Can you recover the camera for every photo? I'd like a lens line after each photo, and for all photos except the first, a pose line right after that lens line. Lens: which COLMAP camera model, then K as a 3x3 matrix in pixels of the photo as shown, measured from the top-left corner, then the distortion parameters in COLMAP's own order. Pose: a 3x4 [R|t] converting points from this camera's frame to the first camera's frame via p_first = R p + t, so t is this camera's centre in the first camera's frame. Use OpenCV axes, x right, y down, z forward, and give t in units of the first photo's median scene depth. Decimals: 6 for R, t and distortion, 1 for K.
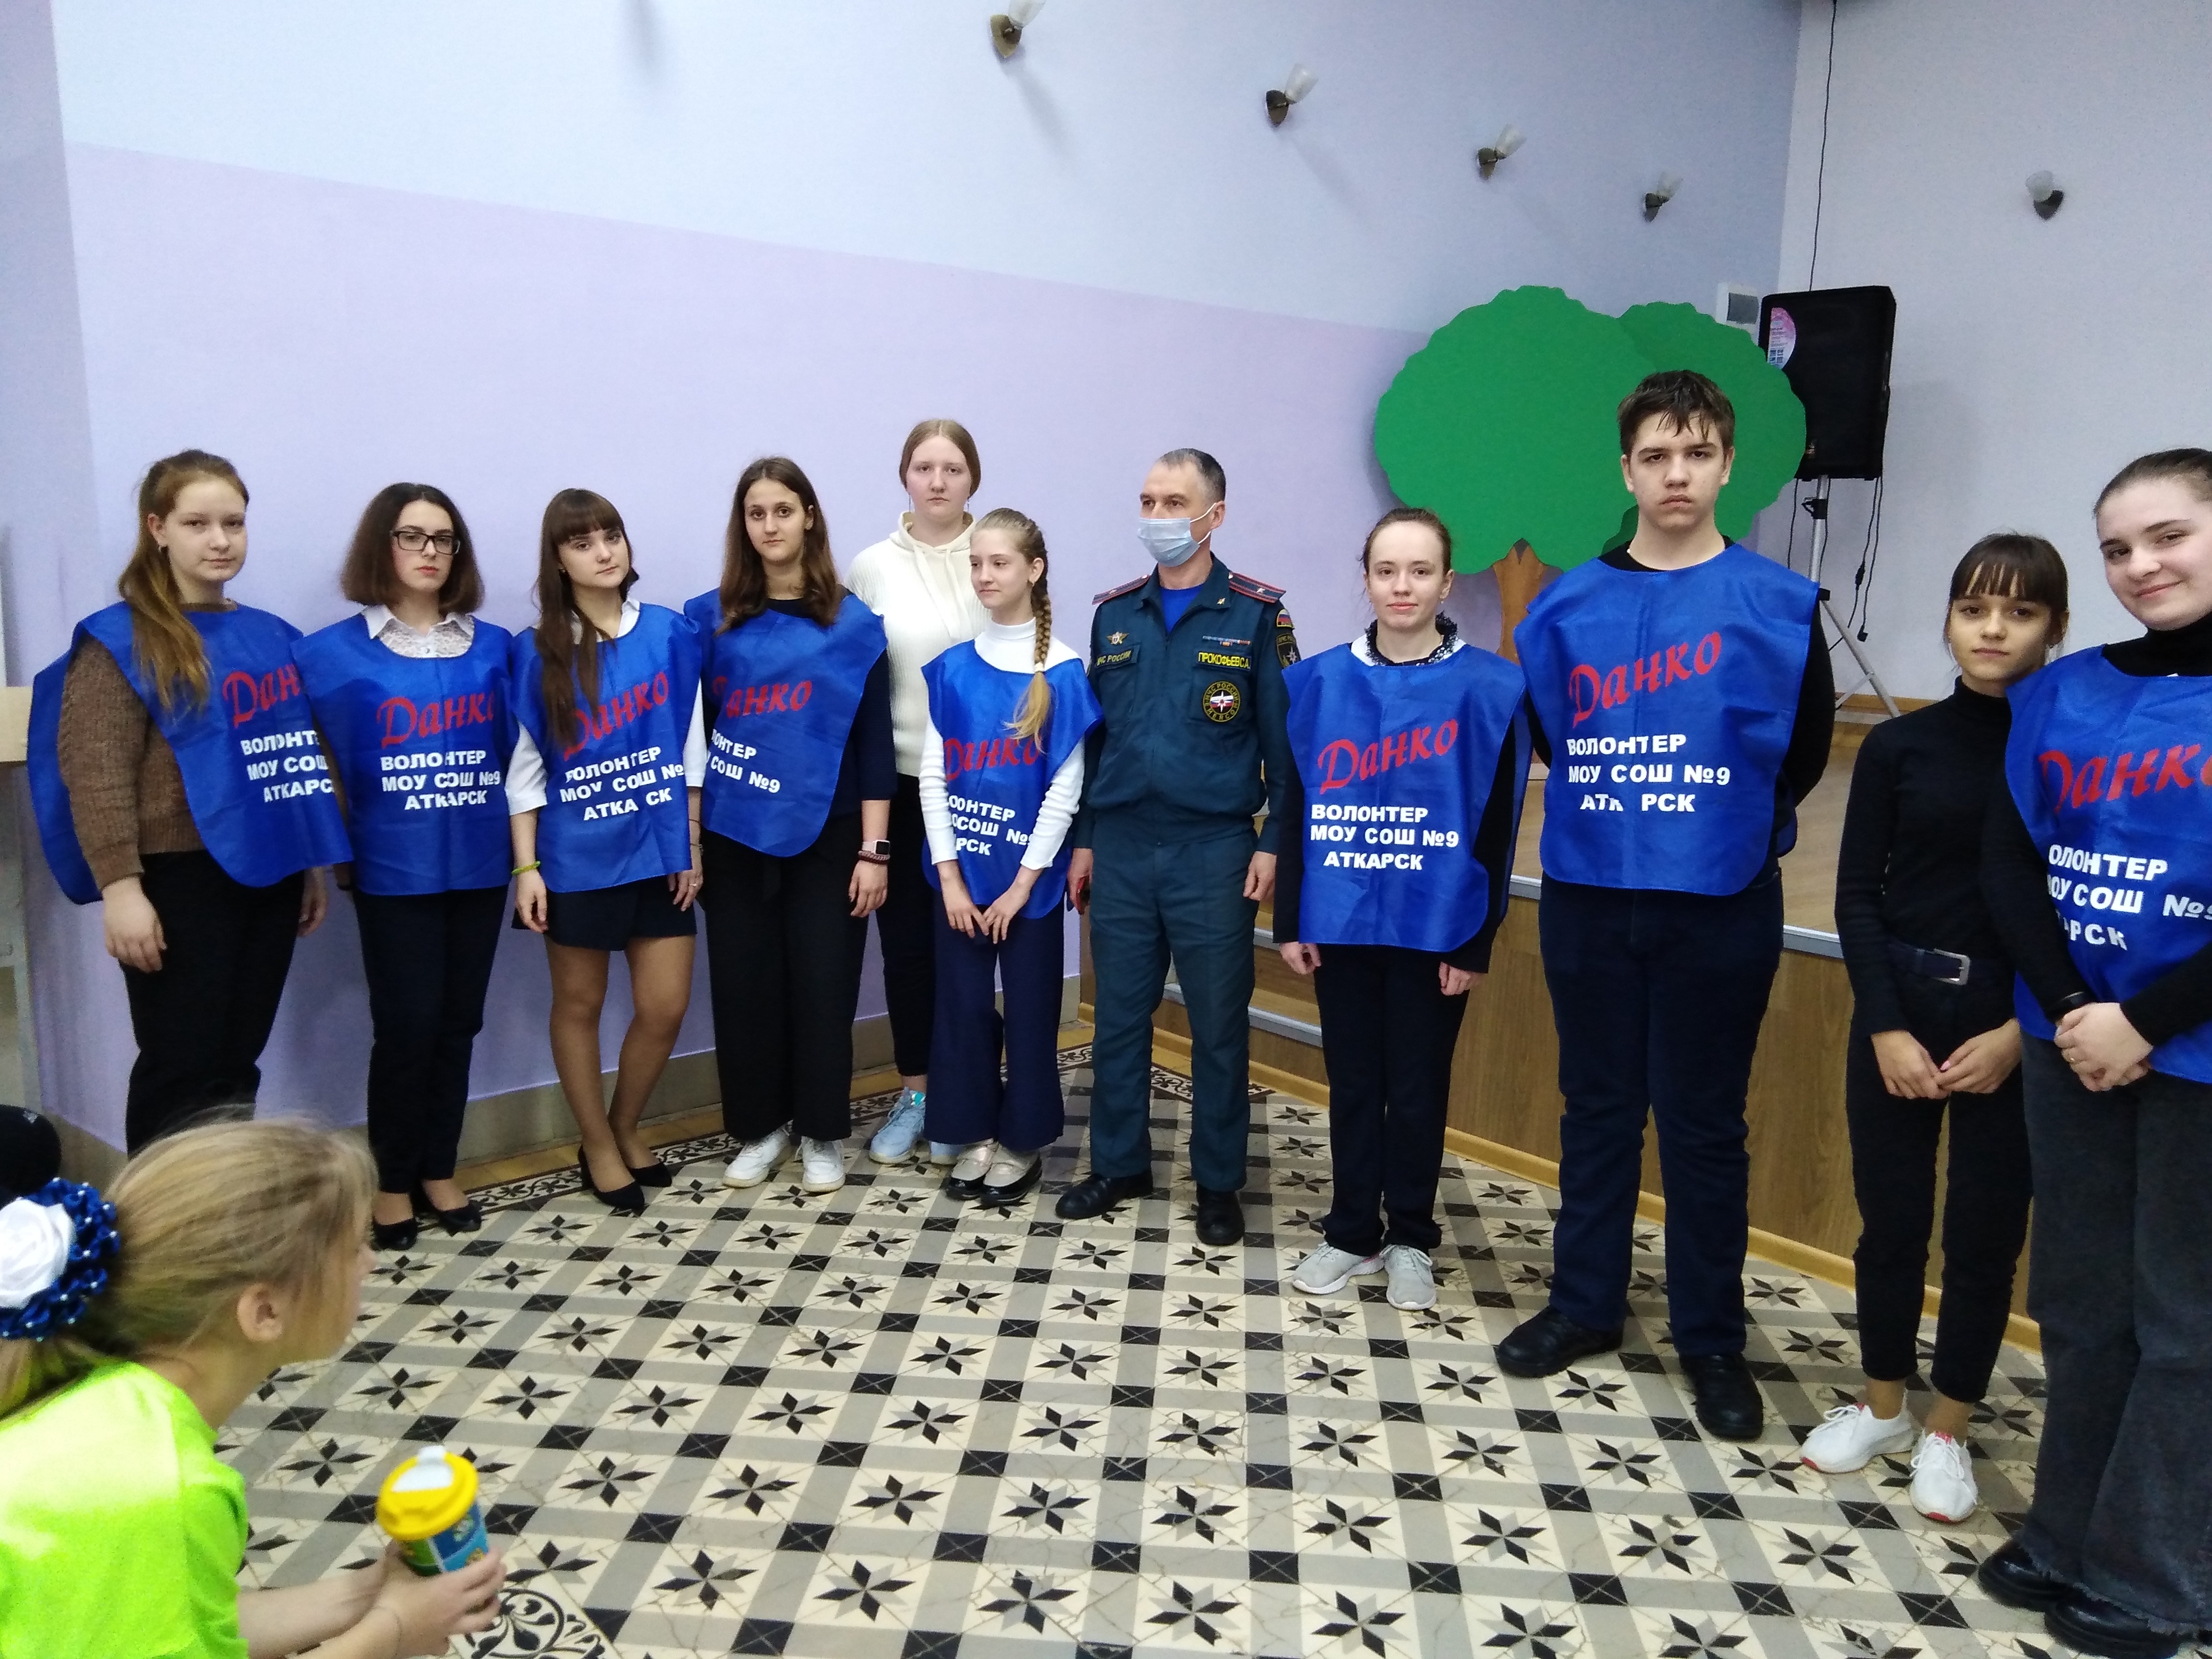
lens RADIAL K [[1637.6, 0, 1107.0], [0, 1637.6, 832.8], [0, 0, 1]] dist [-0.008815, 0.024764]
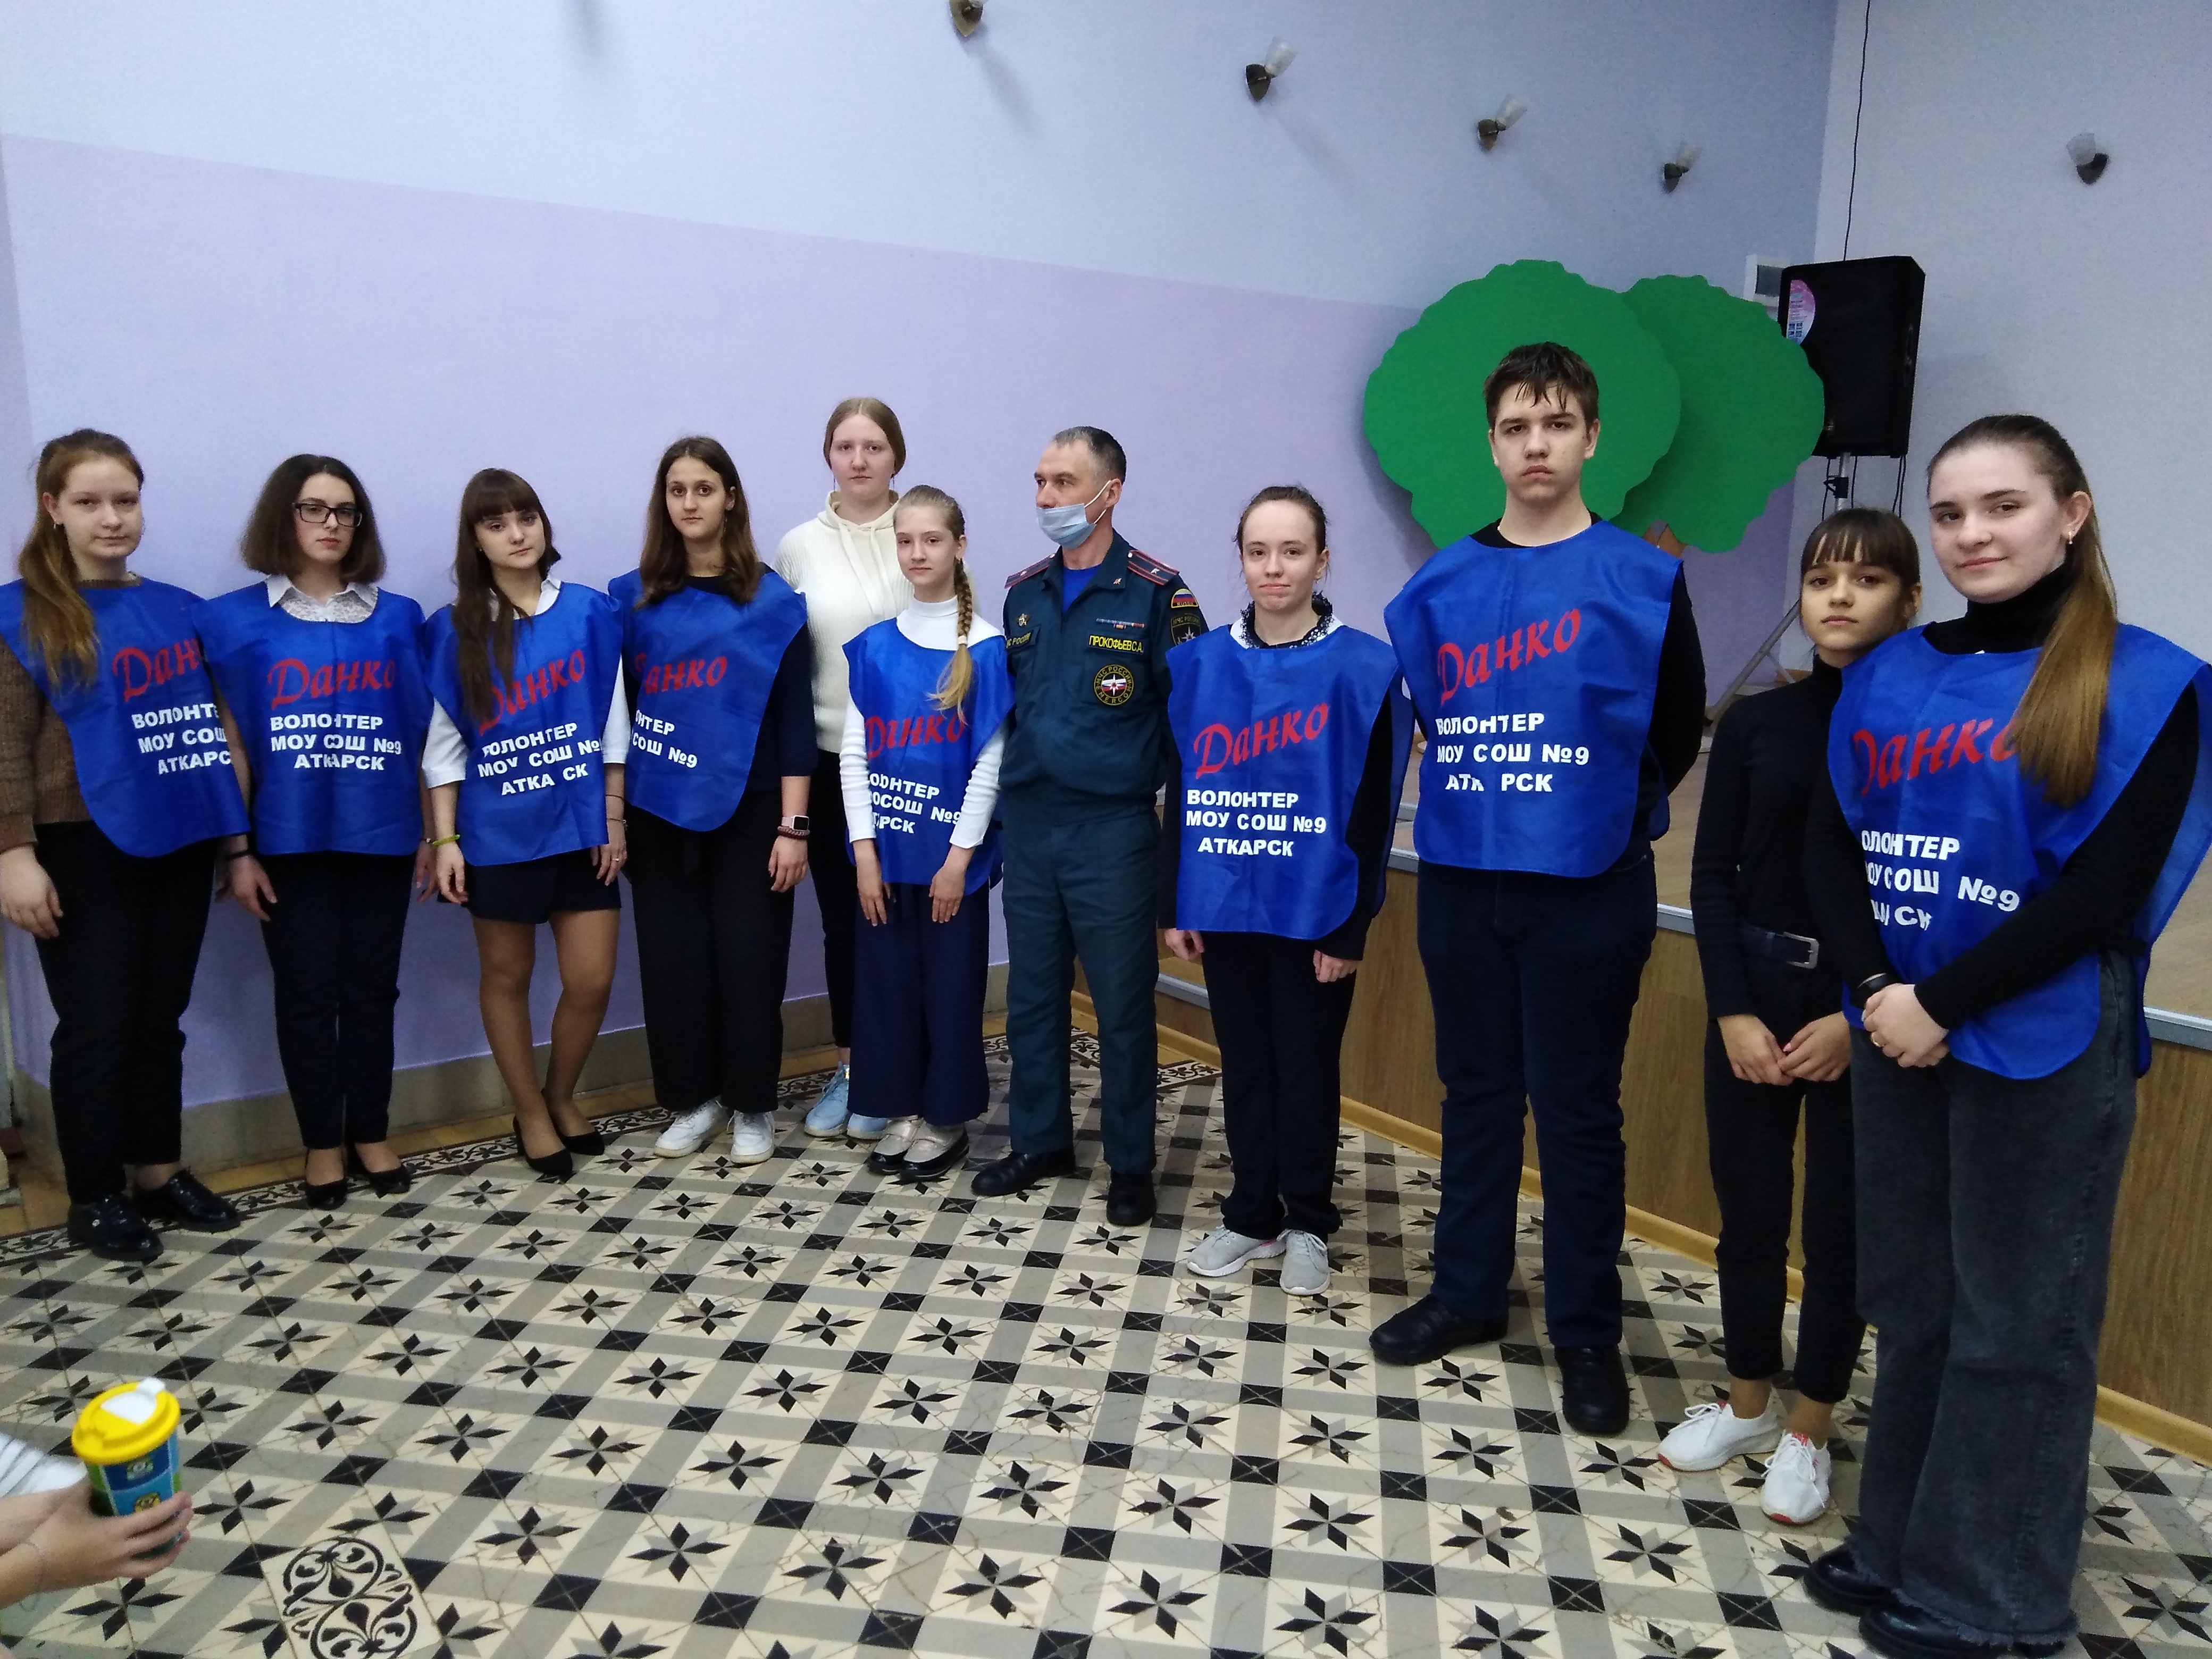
lens RADIAL K [[1637.6, 0, 1097.8], [0, 1637.6, 832.4], [0, 0, 1]] dist [-0.008815, 0.024764]
pose [[0.997865, 0.009304, -0.064643, 0.123862], [-0.008799, 0.999929, 0.008084, 0.004900], [0.064714, -0.007498, 0.997876, 0.005641]]
